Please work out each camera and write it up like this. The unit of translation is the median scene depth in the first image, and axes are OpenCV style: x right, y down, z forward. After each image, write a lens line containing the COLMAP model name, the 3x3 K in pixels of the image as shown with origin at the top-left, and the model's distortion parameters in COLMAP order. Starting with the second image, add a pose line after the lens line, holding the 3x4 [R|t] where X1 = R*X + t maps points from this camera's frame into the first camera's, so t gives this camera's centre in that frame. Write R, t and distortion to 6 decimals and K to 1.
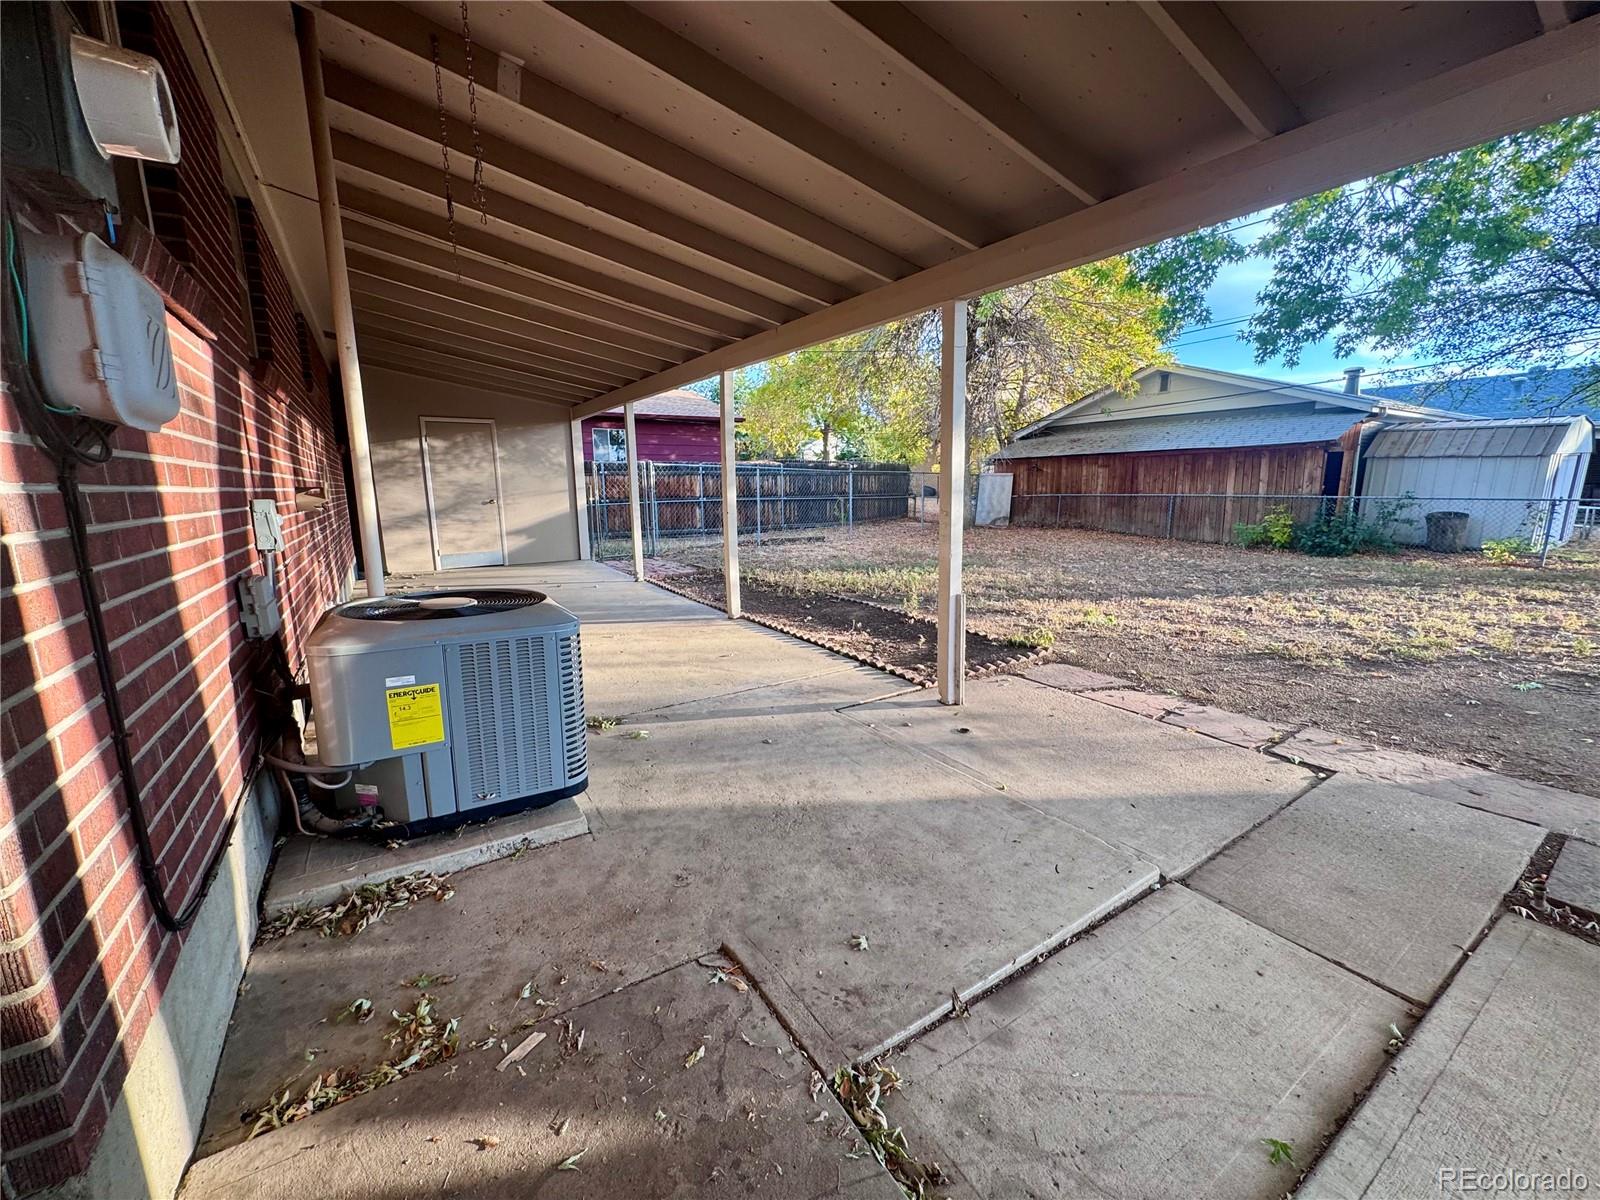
lens RADIAL K [[638.5, 0, 798.8], [0, 638.5, 599.3], [0, 0, 1]] dist [-0.001161, -0.000031]
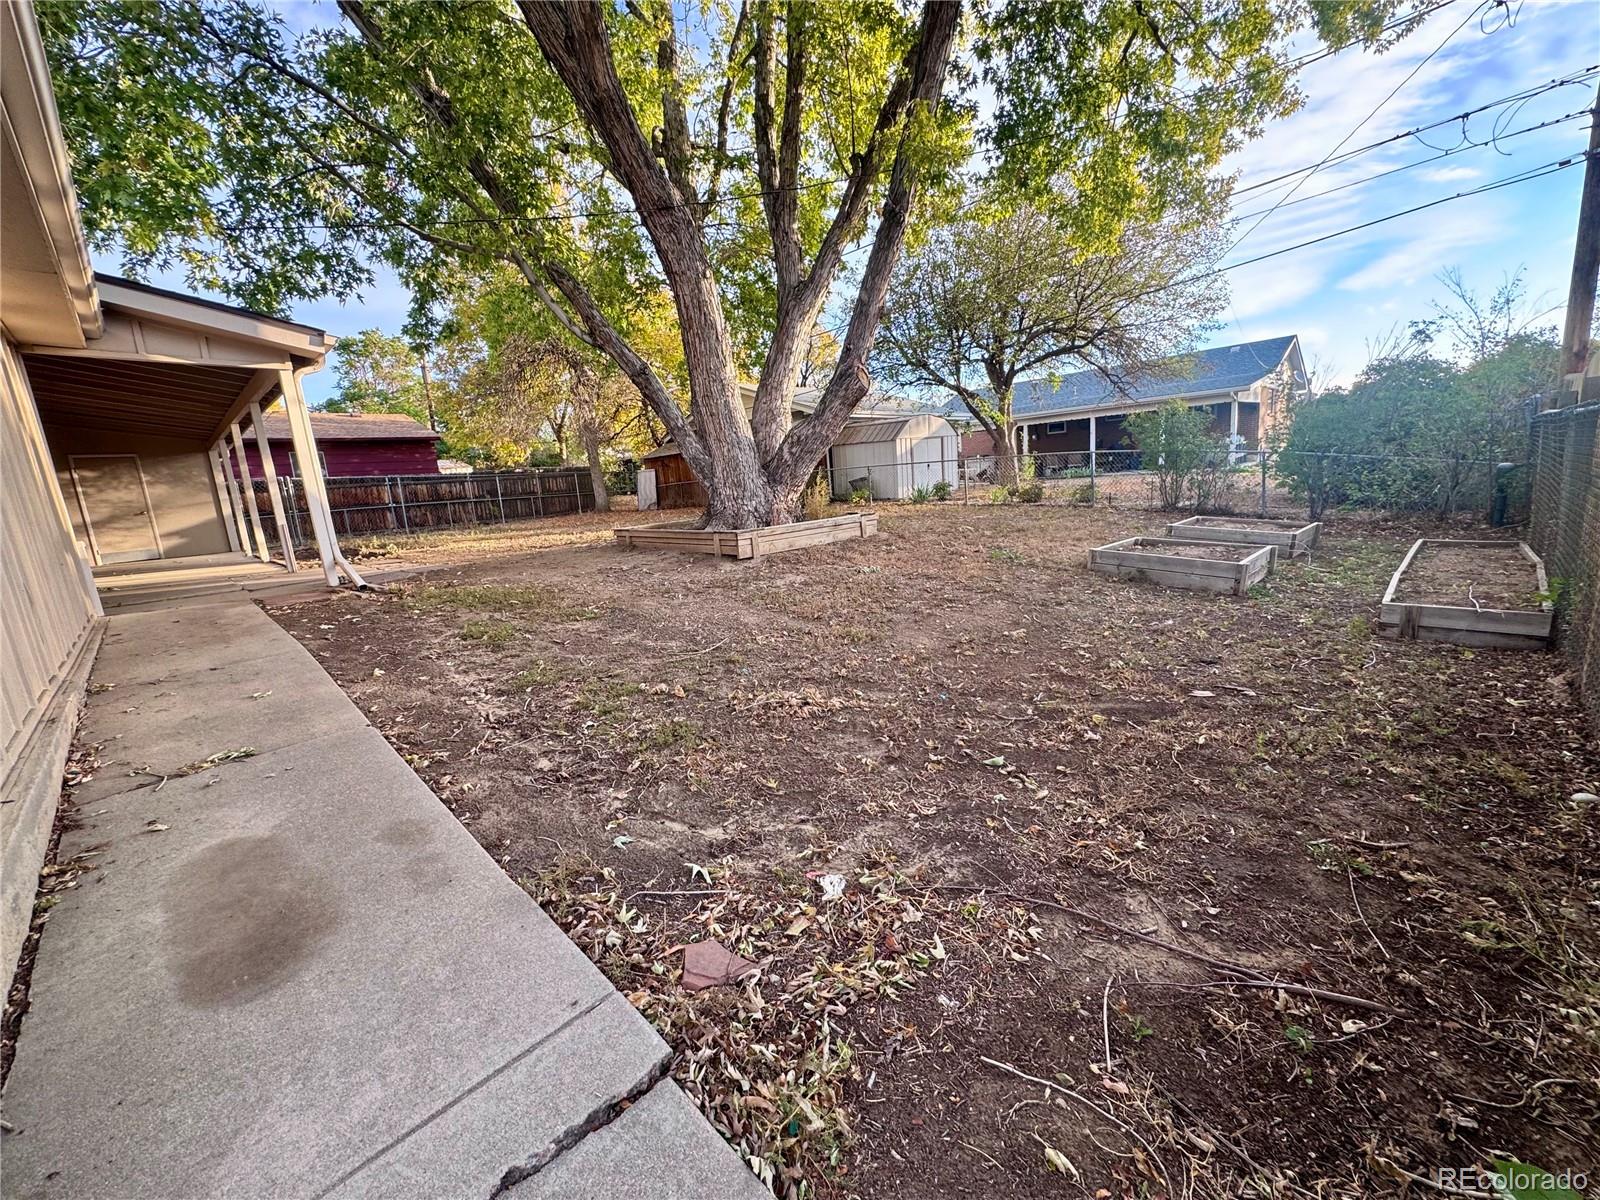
lens RADIAL K [[640.3, 0, 796.5], [0, 640.3, 598.1], [0, 0, 1]] dist [-0.001171, -0.000367]
pose [[0.974189, -0.100614, 0.202069, 1.668788], [0.101856, 0.994790, 0.004272, 0.465798], [-0.201446, 0.016420, 0.979362, -1.766541]]
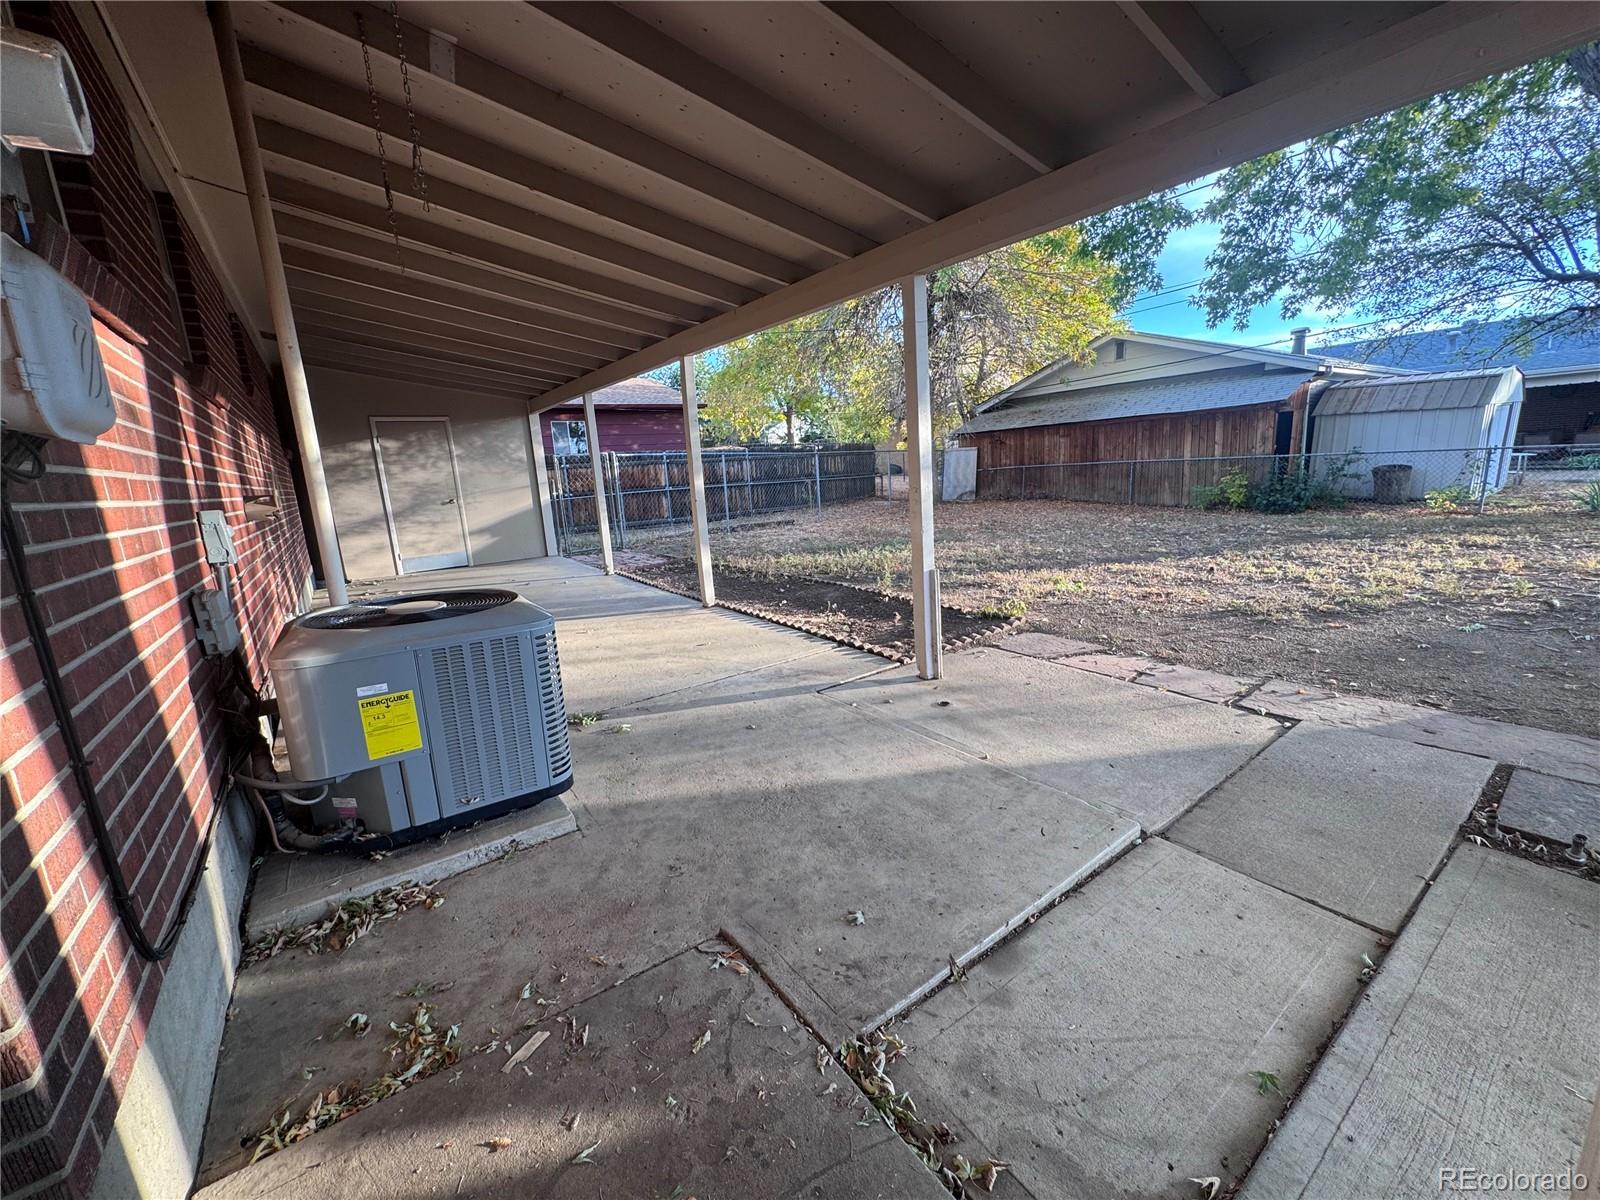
lens RADIAL K [[638.5, 0, 798.8], [0, 638.5, 599.3], [0, 0, 1]] dist [-0.001161, -0.000031]
pose [[0.997478, -0.056956, 0.042357, -0.005607], [0.055886, 0.998098, 0.026036, 0.000706], [-0.043760, -0.023603, 0.998763, 0.001400]]
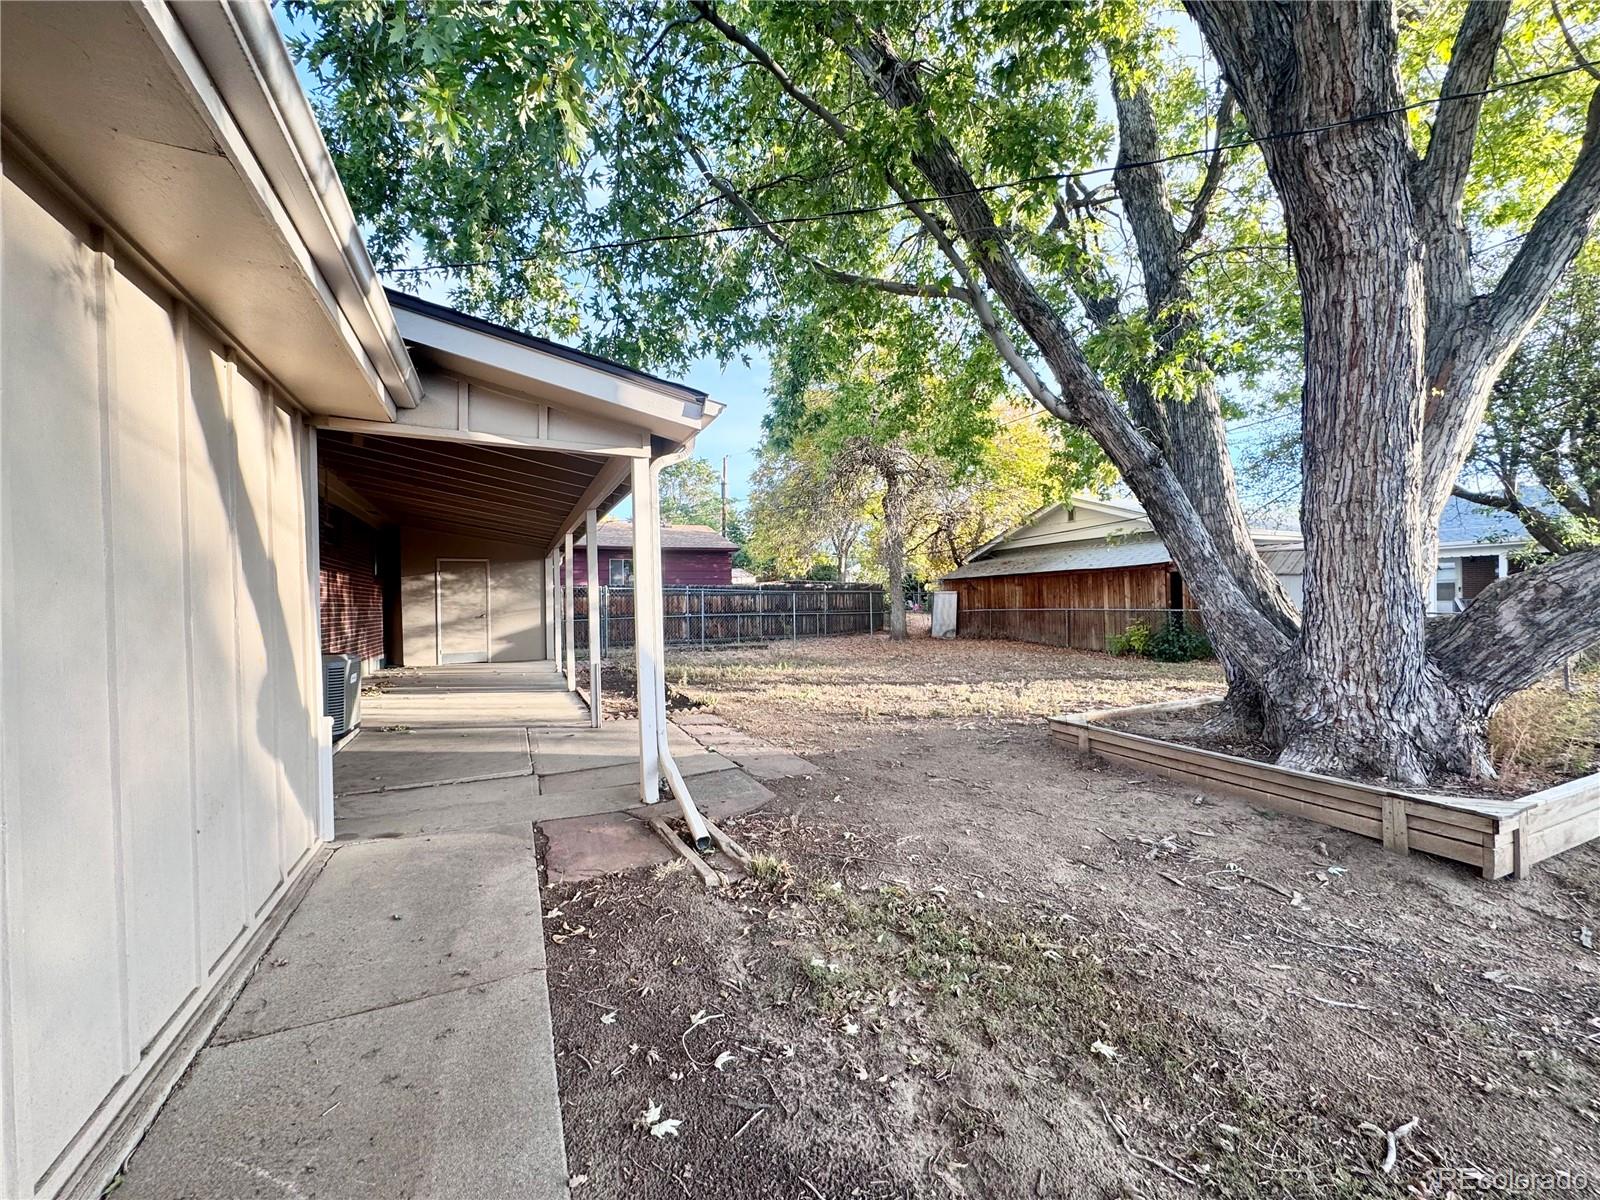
lens RADIAL K [[638.5, 0, 798.8], [0, 638.5, 599.3], [0, 0, 1]] dist [-0.001161, -0.000031]
pose [[0.989462, -0.007675, -0.144587, 1.130133], [-0.018662, 0.983505, -0.179917, 0.132541], [0.143583, 0.180720, 0.972998, -0.734445]]
